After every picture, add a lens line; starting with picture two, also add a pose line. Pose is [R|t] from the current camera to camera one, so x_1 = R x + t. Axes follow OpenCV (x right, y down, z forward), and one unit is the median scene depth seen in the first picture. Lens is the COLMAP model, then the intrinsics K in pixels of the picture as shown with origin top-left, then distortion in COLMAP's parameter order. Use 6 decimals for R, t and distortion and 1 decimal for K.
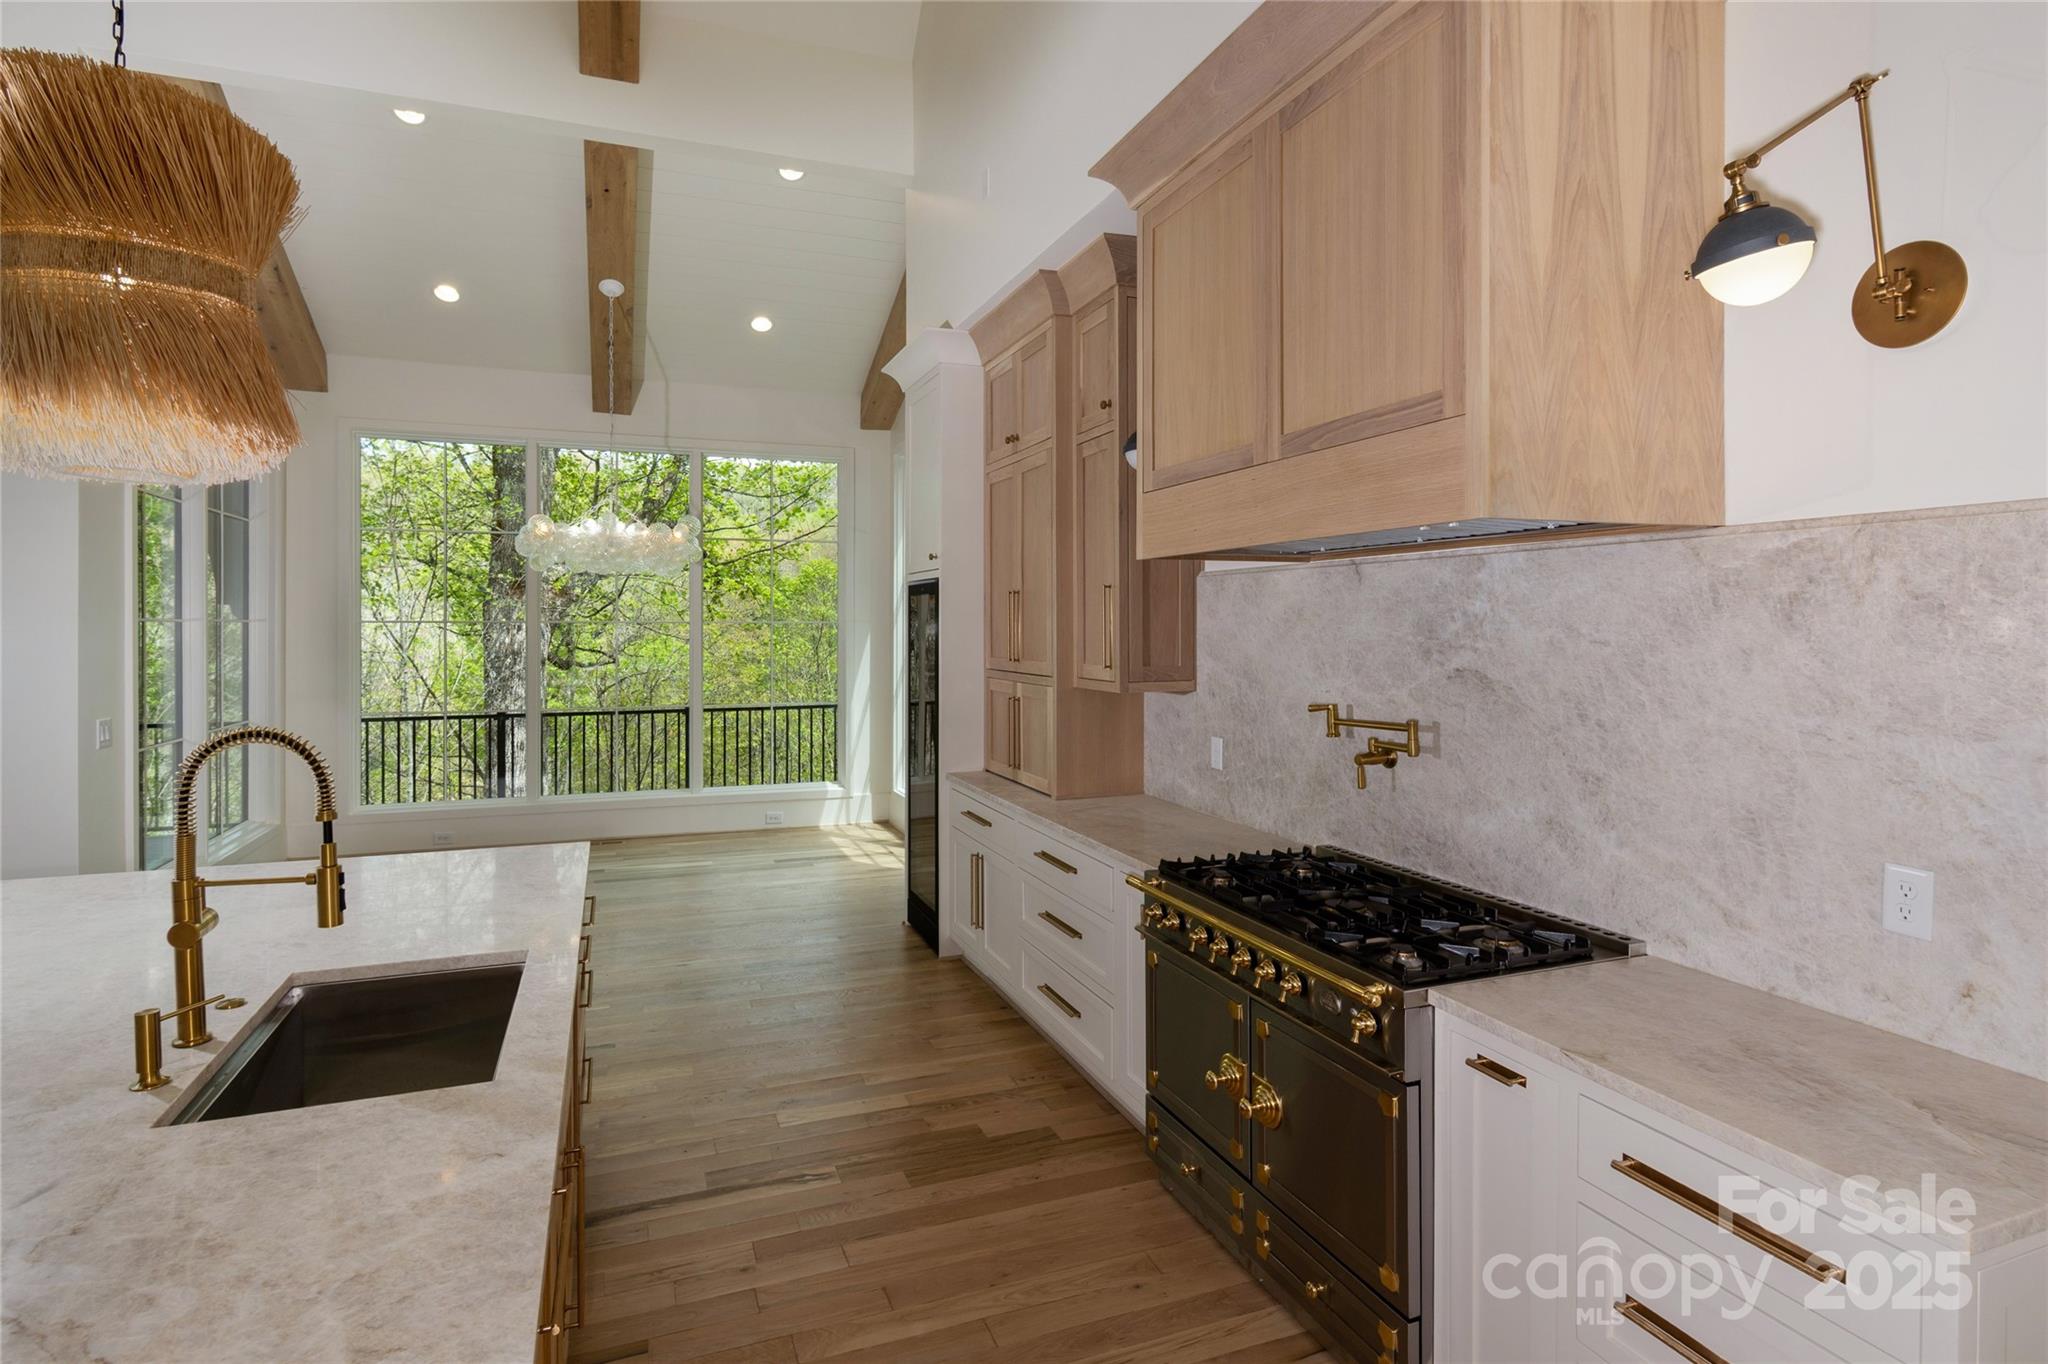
lens RADIAL K [[1059.6, 0, 1028.1], [0, 1059.6, 641.0], [0, 0, 1]] dist [0.005339, -0.000785]
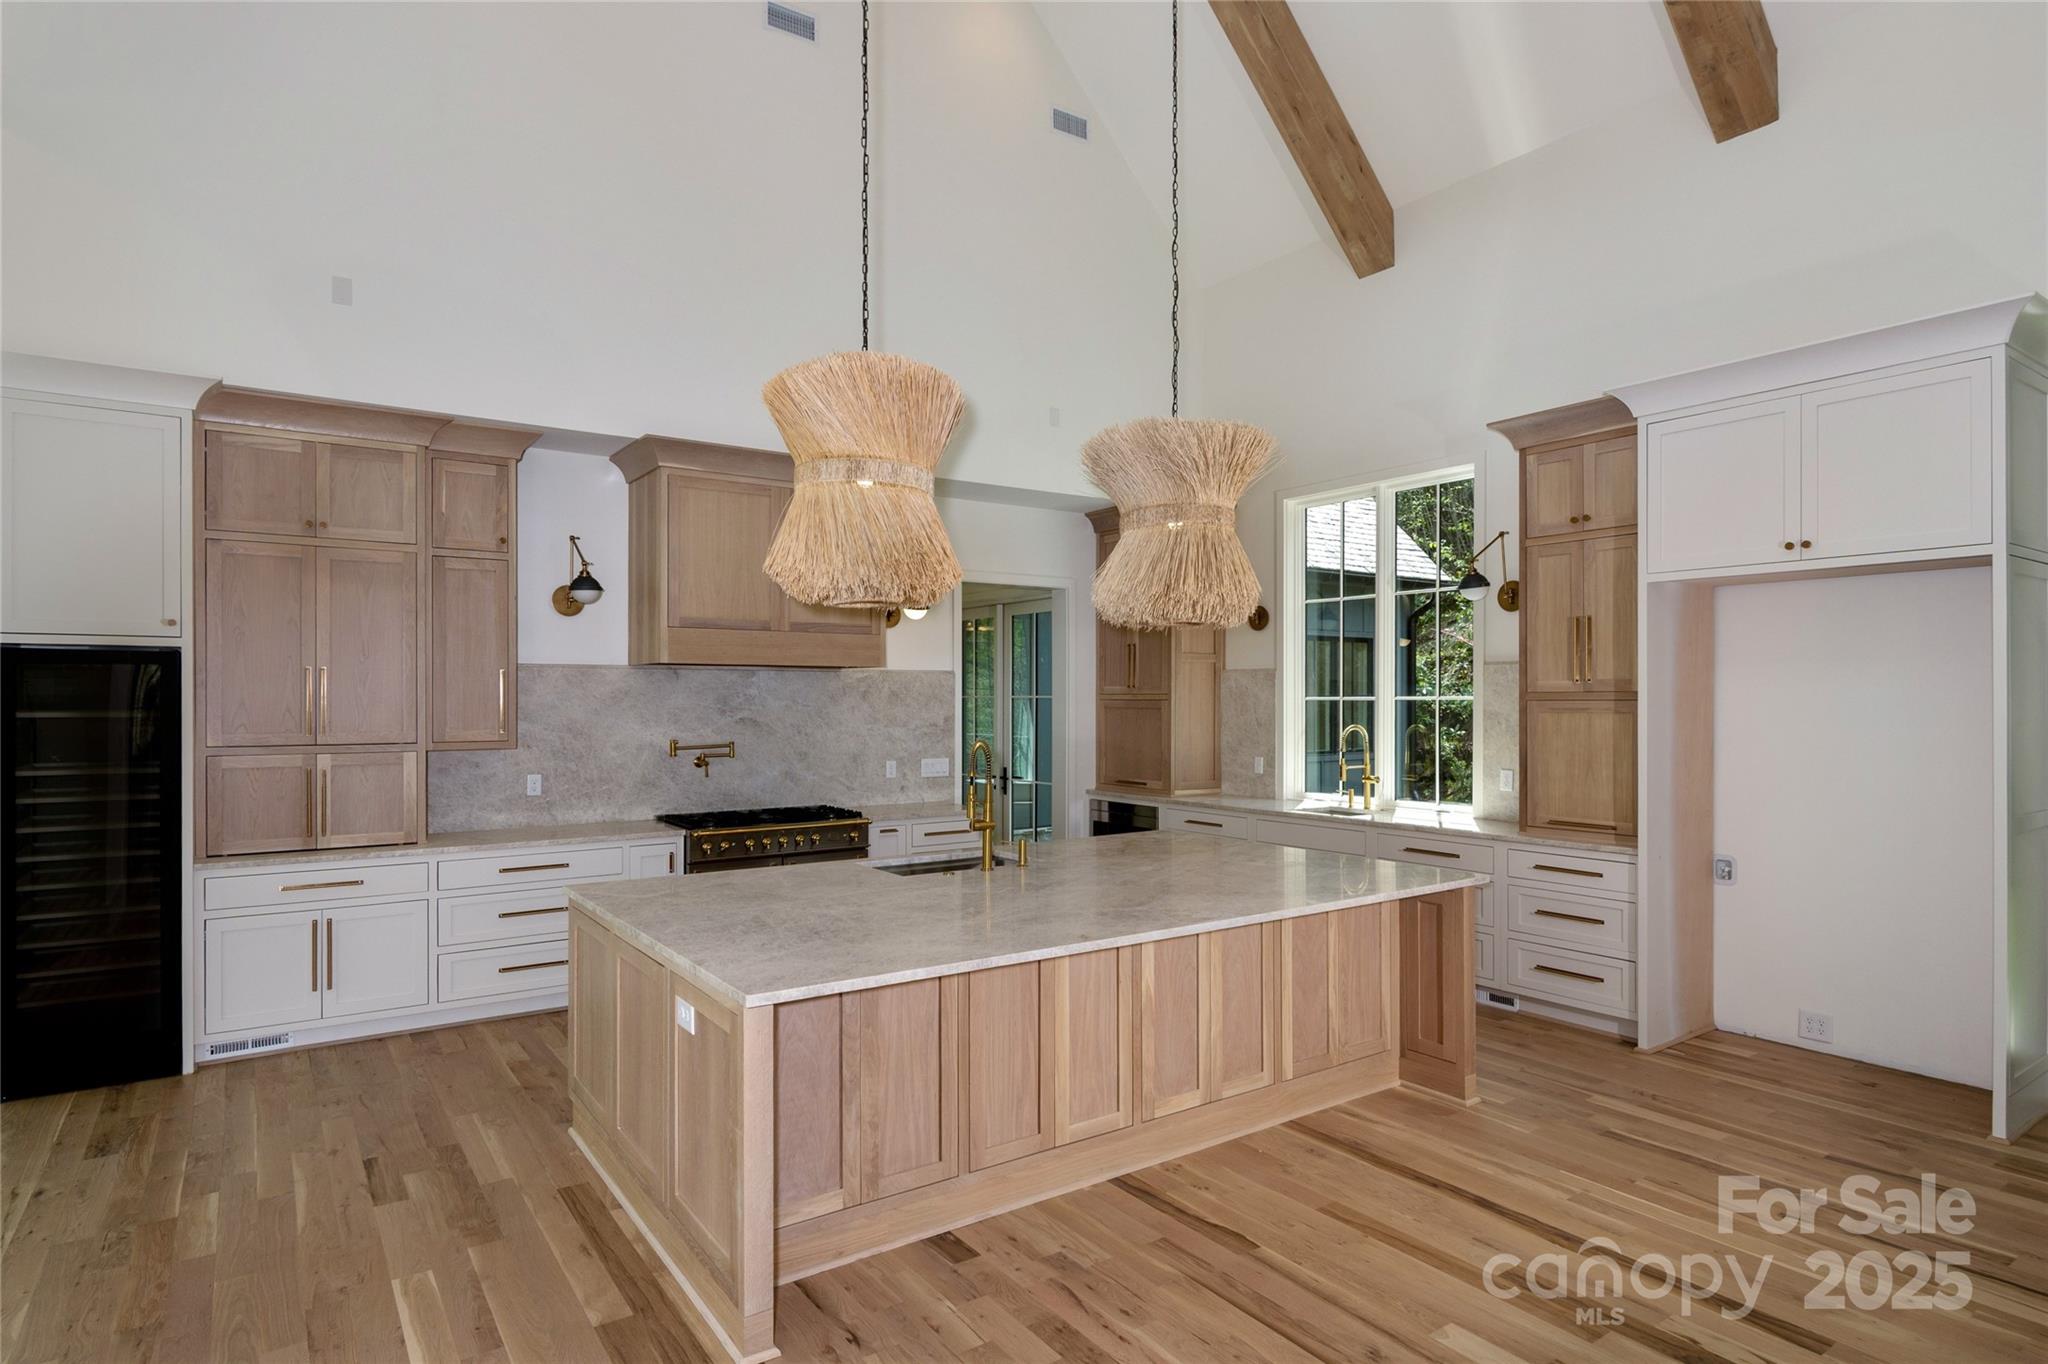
lens RADIAL K [[1096.2, 0, 1024.8], [0, 1096.2, 690.2], [0, 0, 1]] dist [0.001611, 0.000201]
pose [[-0.242270, 0.015503, 0.970085, -2.043158], [0.021414, 0.999714, -0.010628, 0.003481], [-0.969973, 0.018199, -0.242532, 0.949791]]
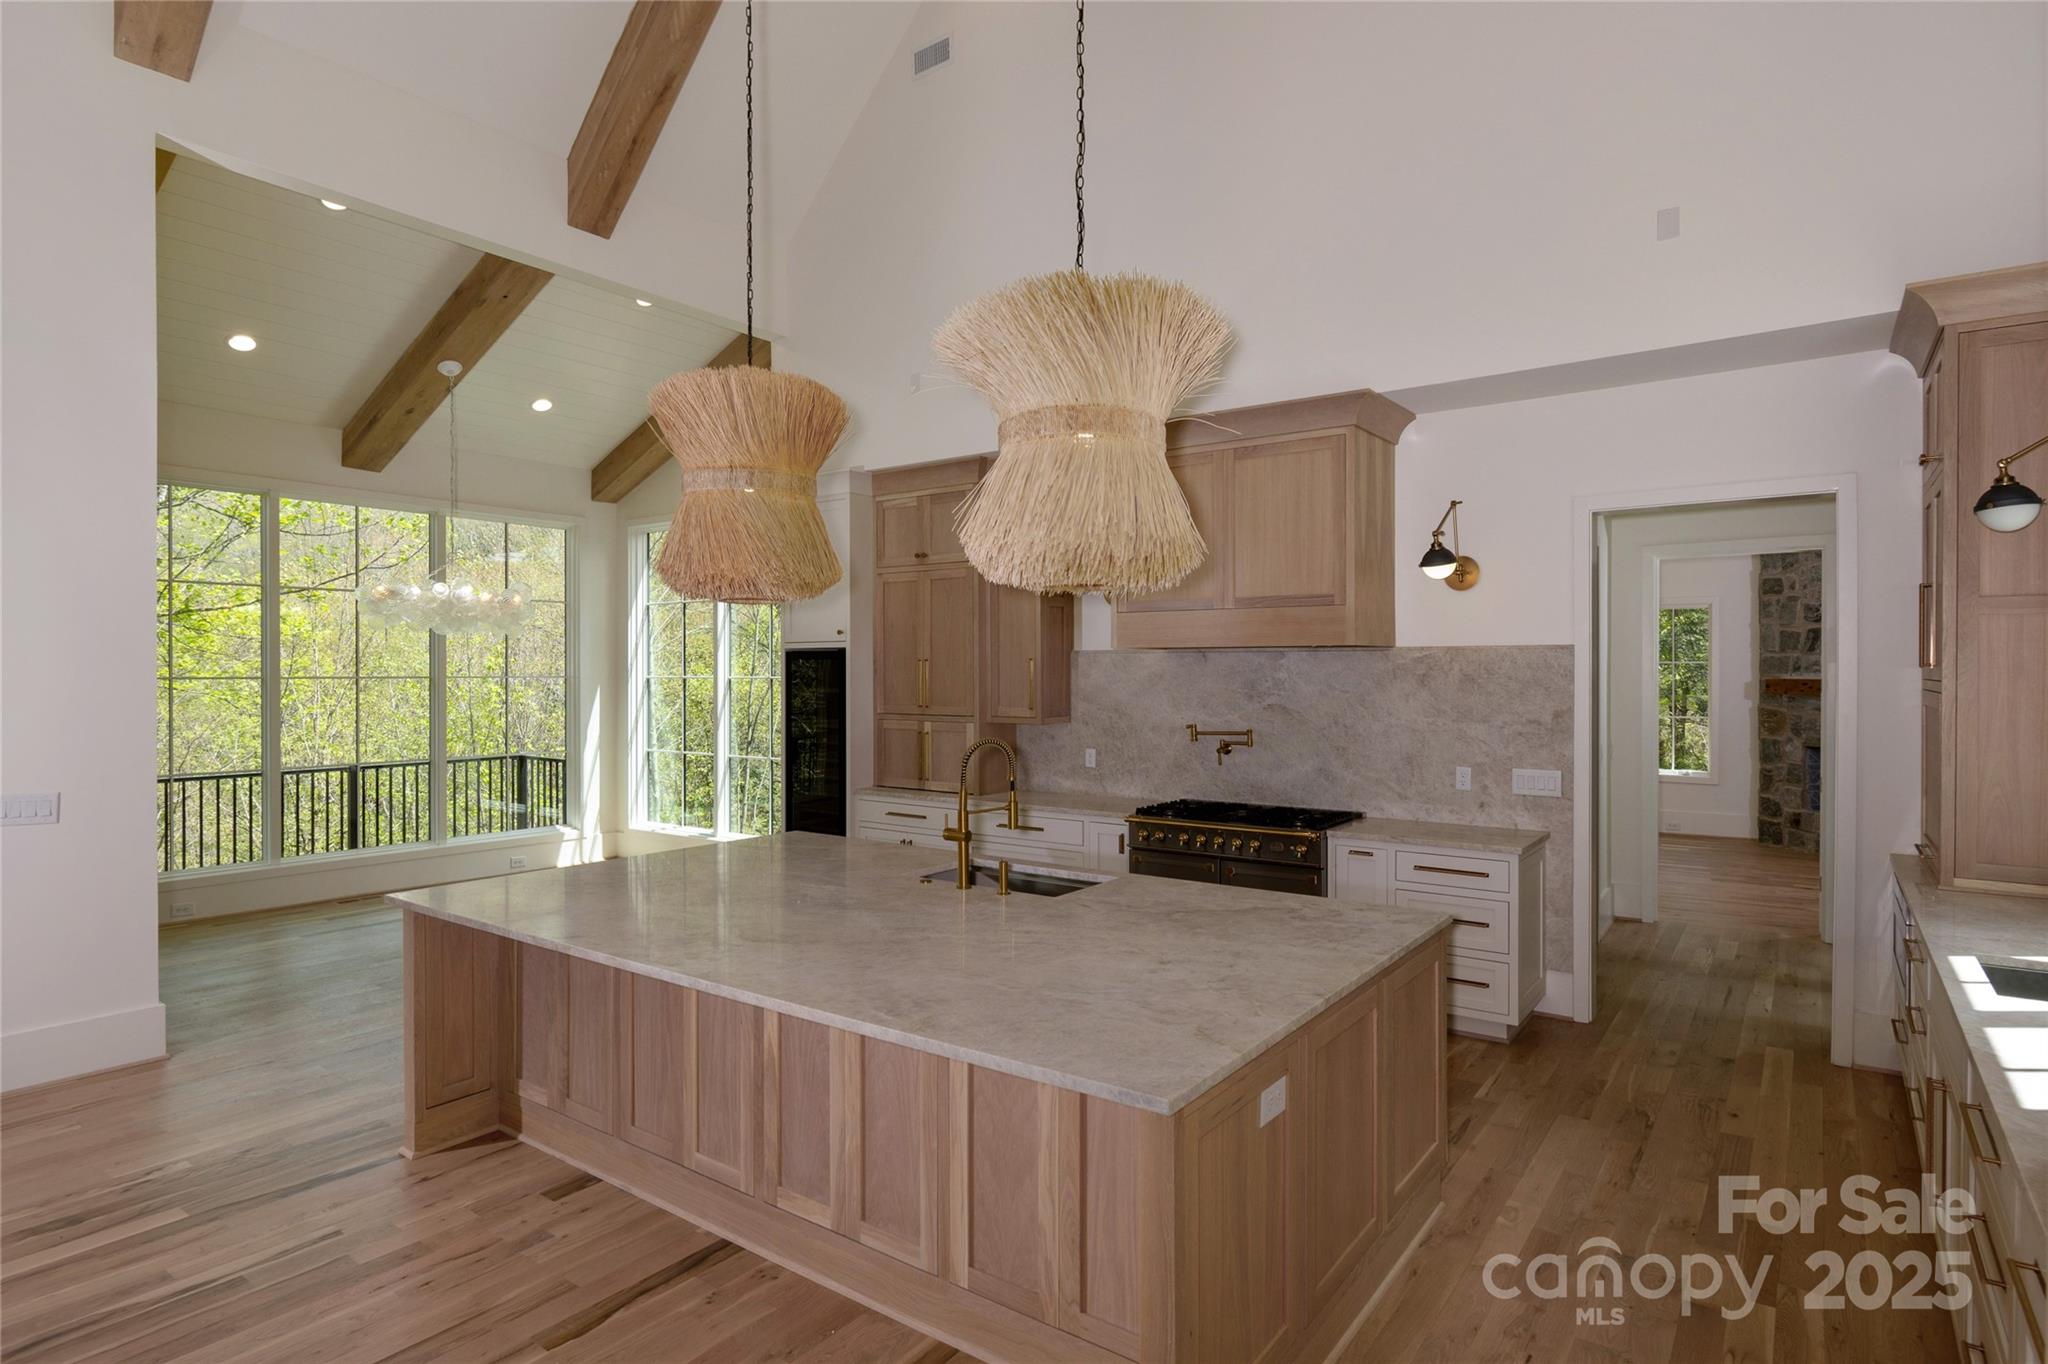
lens RADIAL K [[1096.2, 0, 1023.4], [0, 1096.2, 673.9], [0, 0, 1]] dist [0.001611, 0.000201]
pose [[0.841329, 0.005716, 0.540493, -1.172215], [0.004157, 0.999846, -0.017043, 0.000457], [-0.540507, 0.016586, 0.841176, -0.575012]]
